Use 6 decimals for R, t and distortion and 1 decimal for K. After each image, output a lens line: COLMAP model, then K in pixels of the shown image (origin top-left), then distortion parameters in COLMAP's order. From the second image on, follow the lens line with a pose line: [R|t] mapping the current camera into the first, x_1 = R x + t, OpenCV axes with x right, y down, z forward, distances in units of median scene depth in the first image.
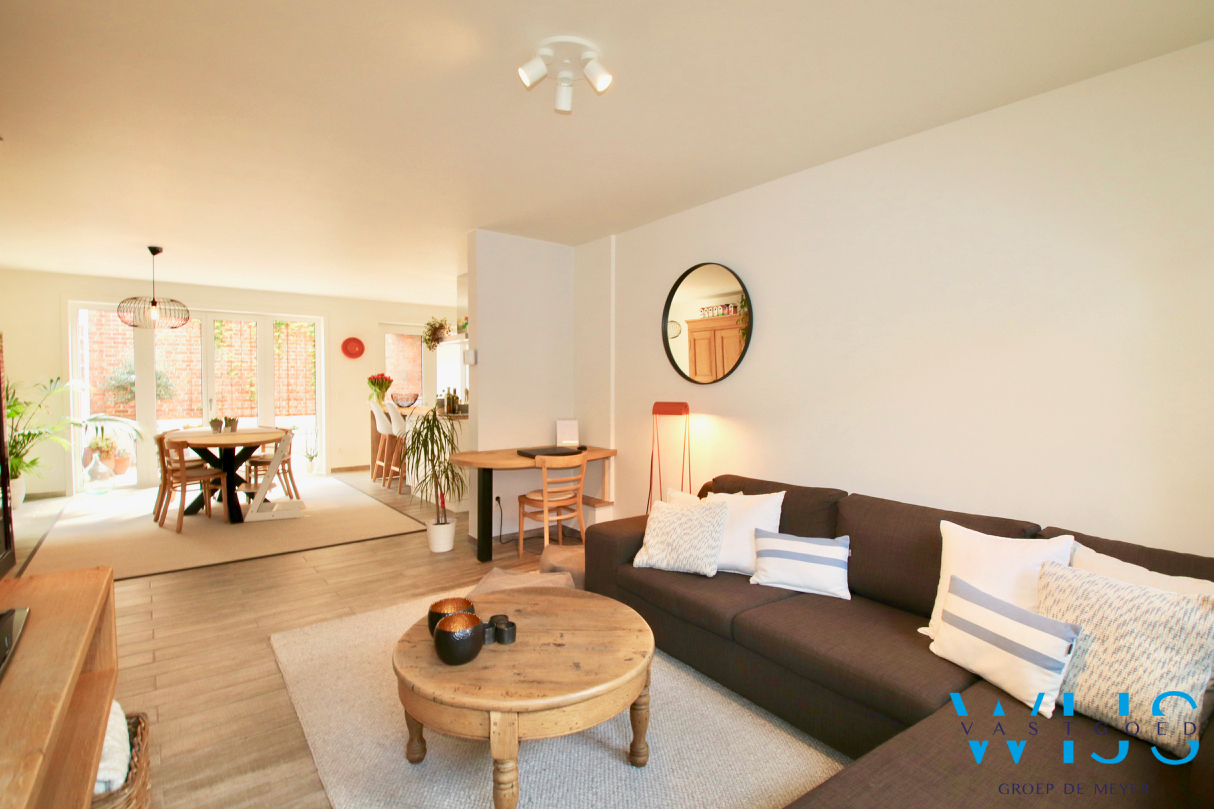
lens RADIAL K [[569.1, 0, 603.6], [0, 569.1, 403.8], [0, 0, 1]] dist [-0.024756, -0.000350]
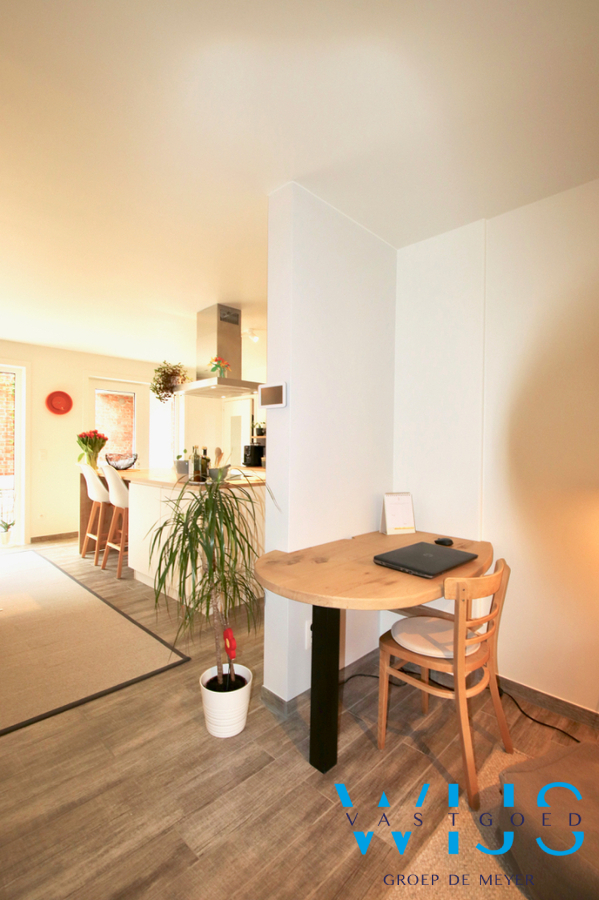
lens RADIAL K [[421.9, 0, 302.4], [0, 421.9, 448.5], [0, 0, 1]] dist [-0.024756, -0.000350]
pose [[0.993077, 0.004071, 0.117397, -0.158655], [-0.000519, 0.999541, -0.030278, -0.007383], [-0.117467, 0.030007, 0.992623, 0.344397]]
